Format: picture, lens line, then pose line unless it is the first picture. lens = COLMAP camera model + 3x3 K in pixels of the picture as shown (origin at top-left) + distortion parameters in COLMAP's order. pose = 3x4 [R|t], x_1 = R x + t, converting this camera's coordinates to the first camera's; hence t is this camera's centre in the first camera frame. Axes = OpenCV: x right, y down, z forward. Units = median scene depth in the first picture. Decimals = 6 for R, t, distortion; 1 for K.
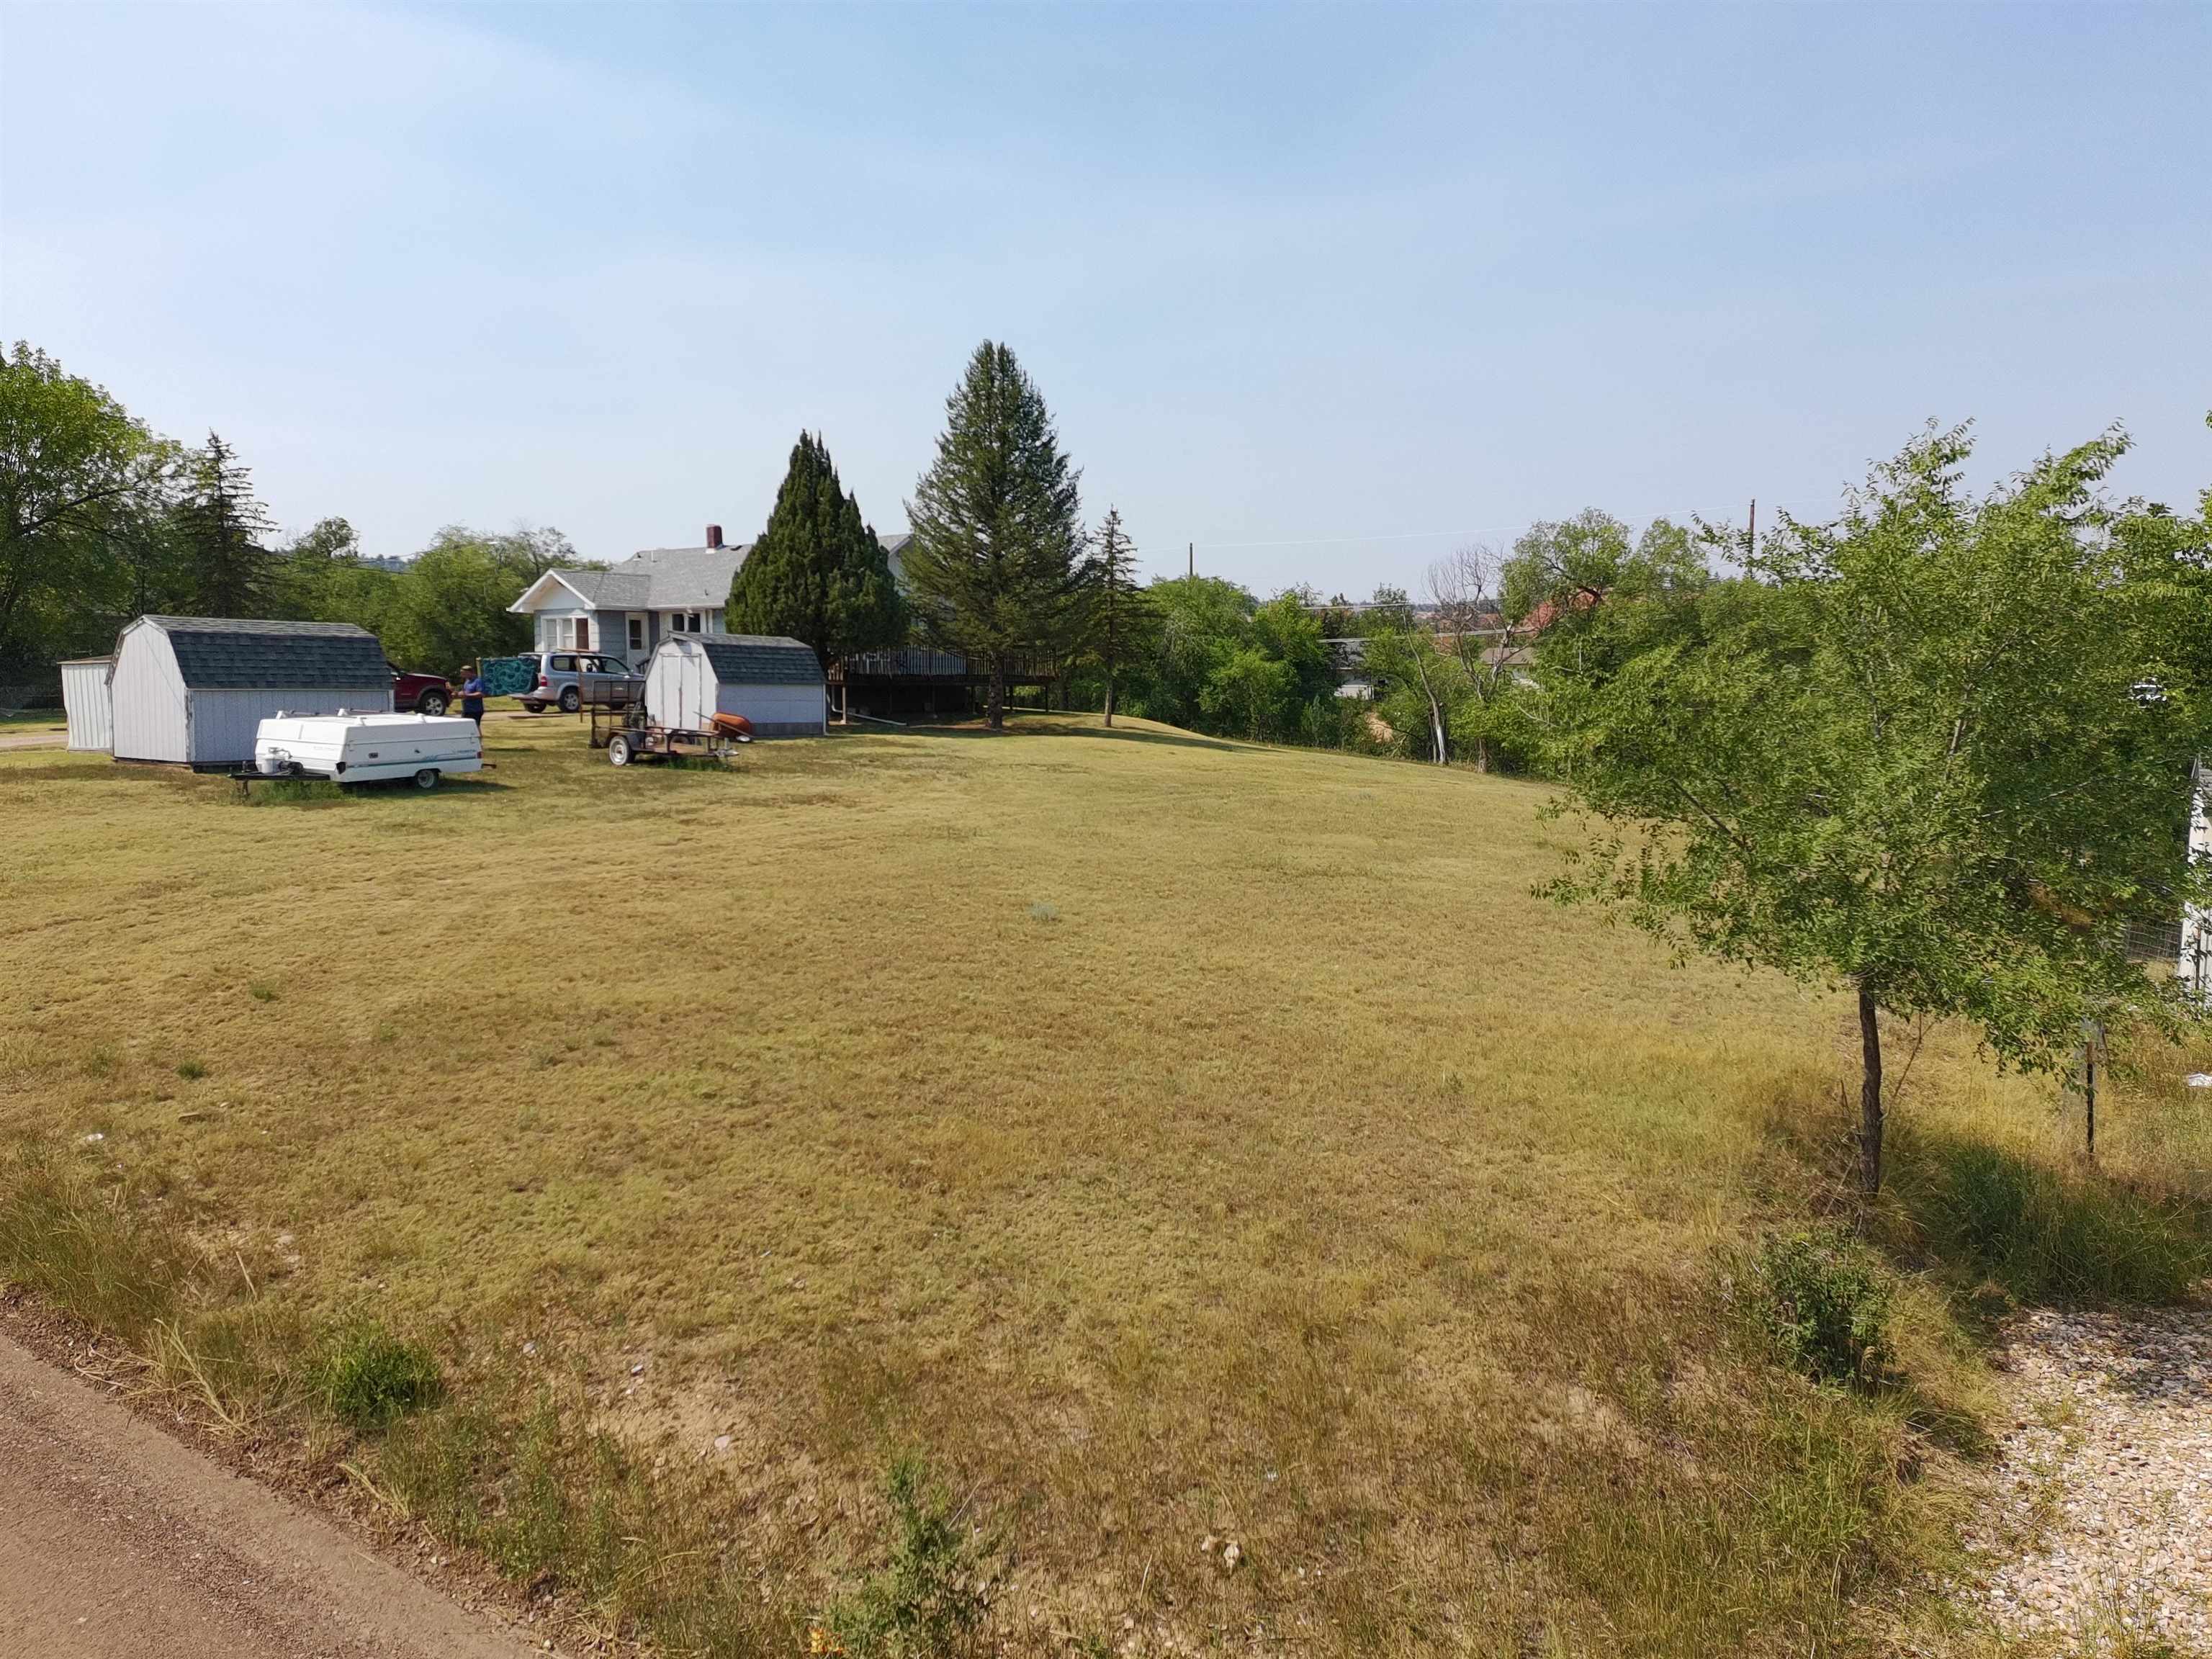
lens RADIAL K [[1636.9, 0, 1096.9], [0, 1636.9, 813.5], [0, 0, 1]] dist [0.058109, -0.048522]
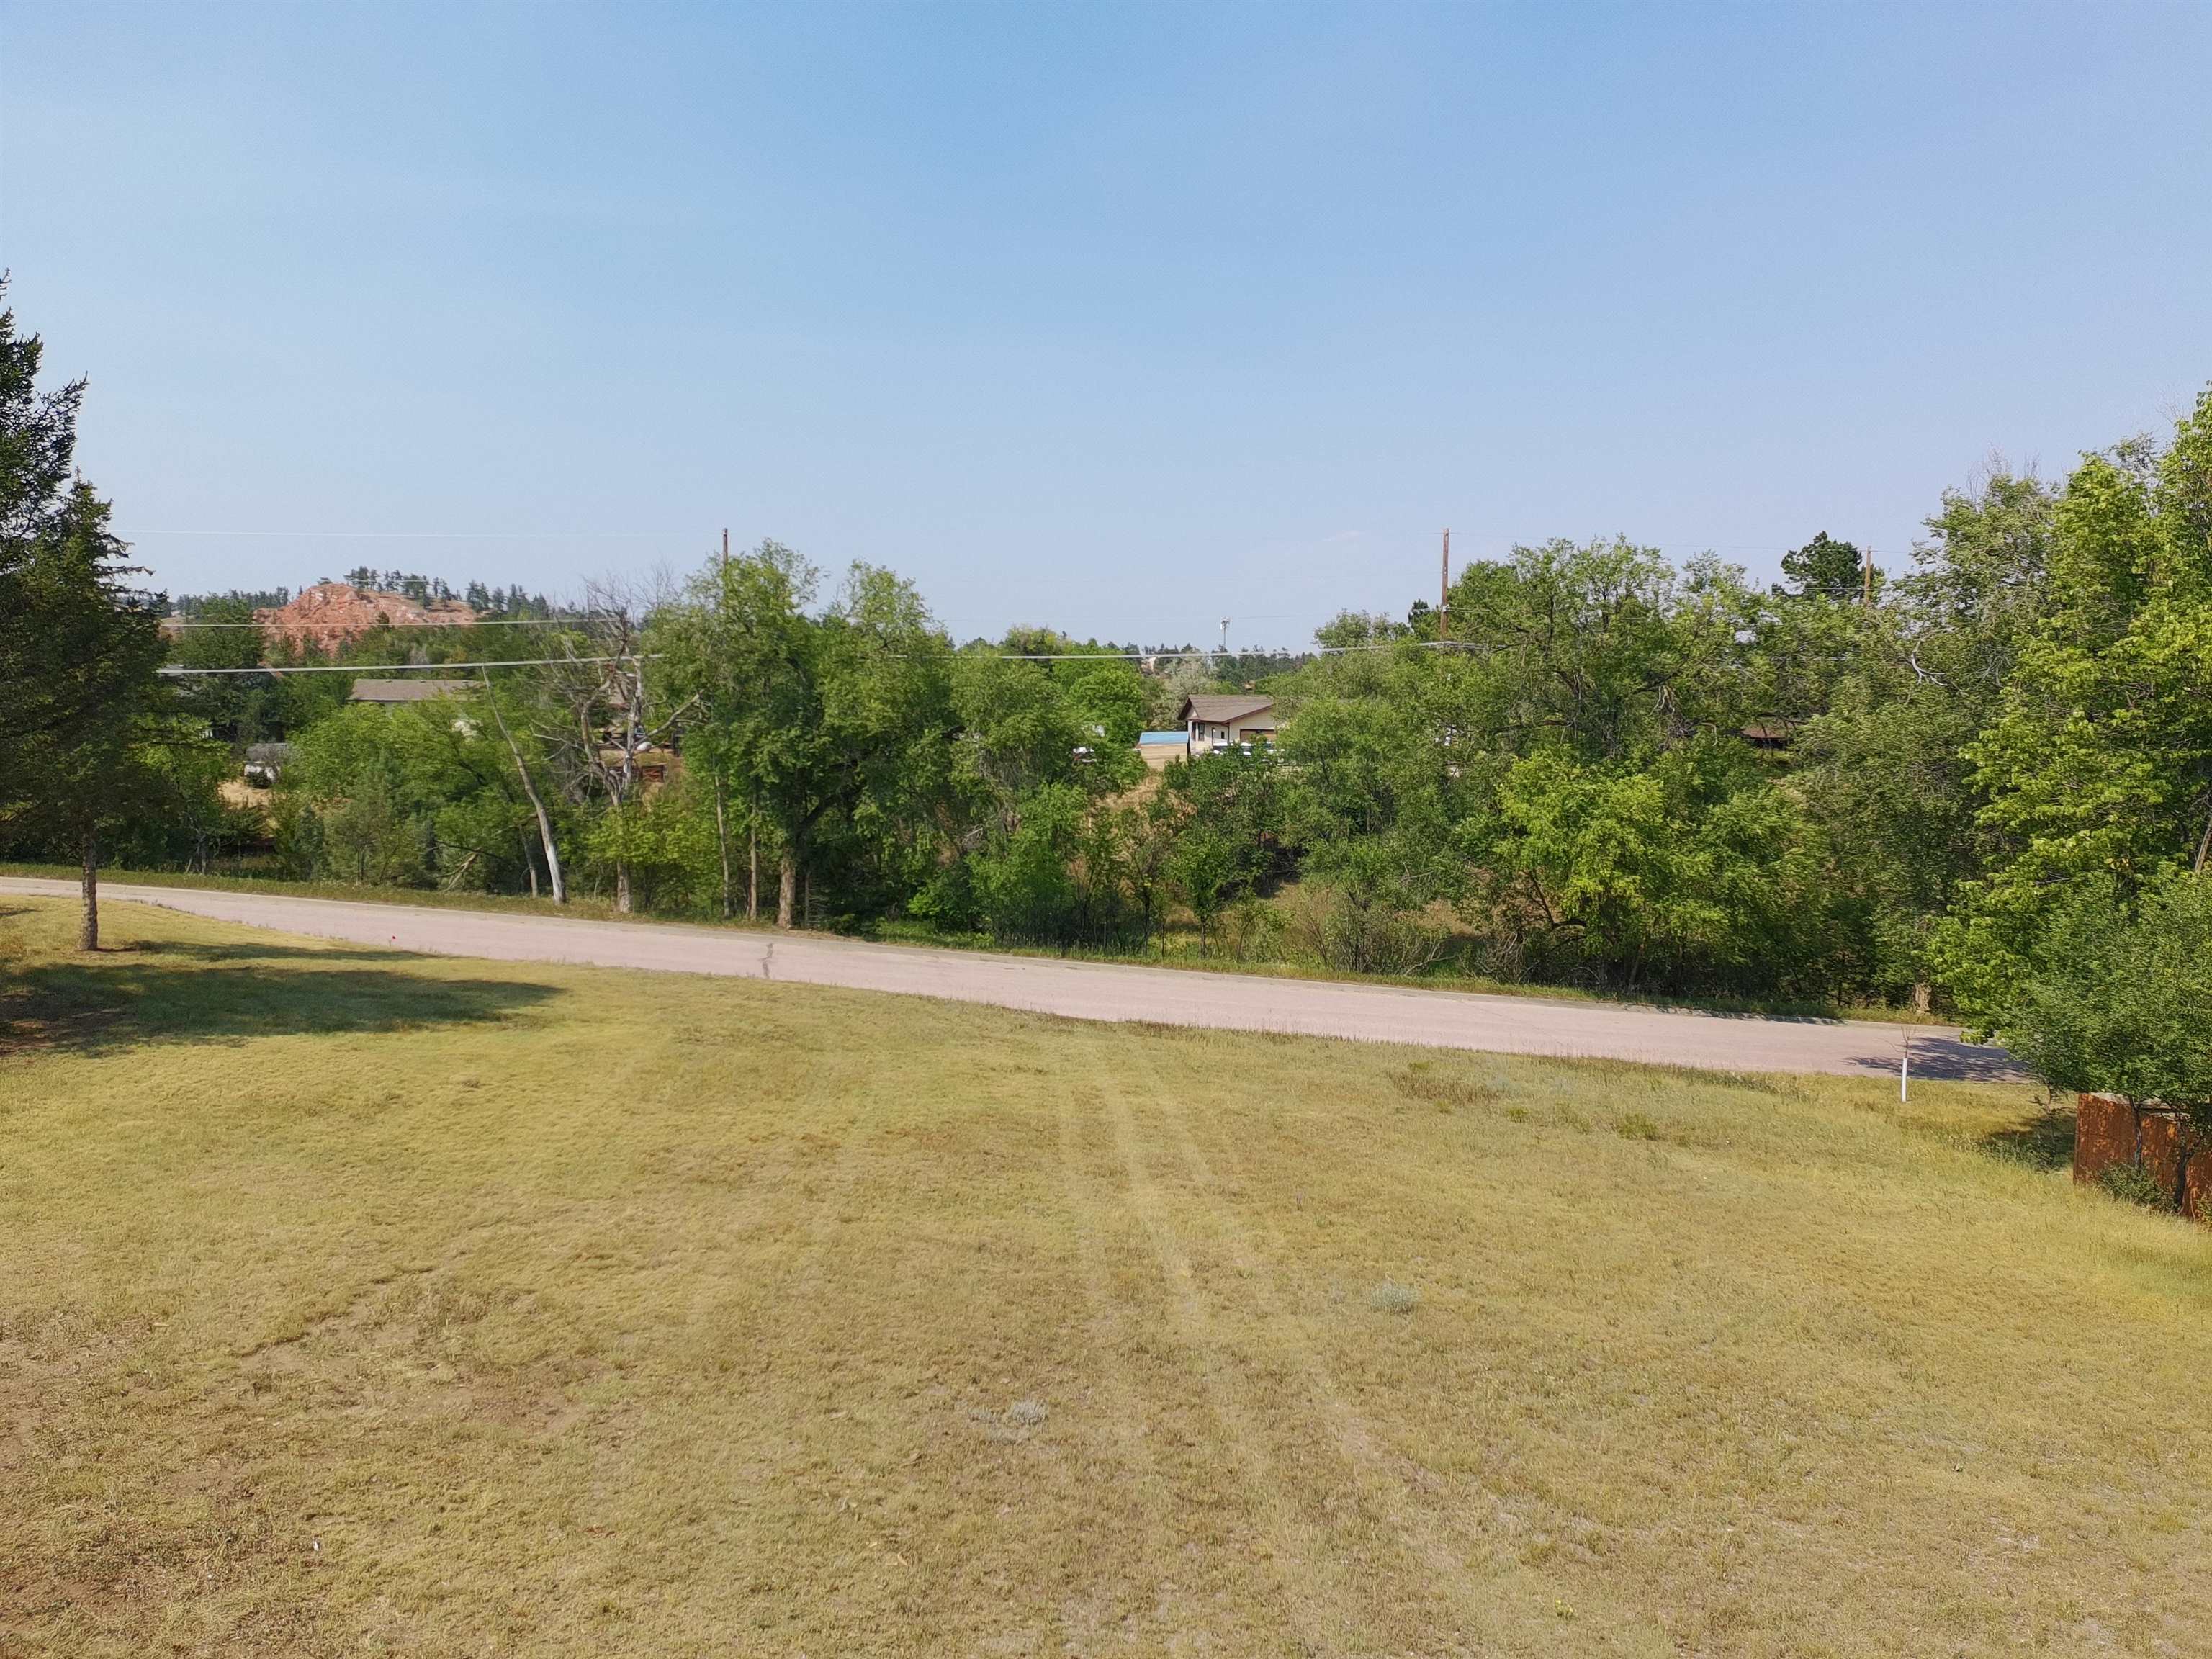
lens RADIAL K [[1636.9, 0, 1116.6], [0, 1636.9, 837.1], [0, 0, 1]] dist [0.058109, -0.048522]
pose [[0.740607, -0.050650, 0.670026, -0.107396], [0.044393, 0.998665, 0.026424, -0.097950], [-0.670470, 0.010175, 0.741867, 0.532844]]
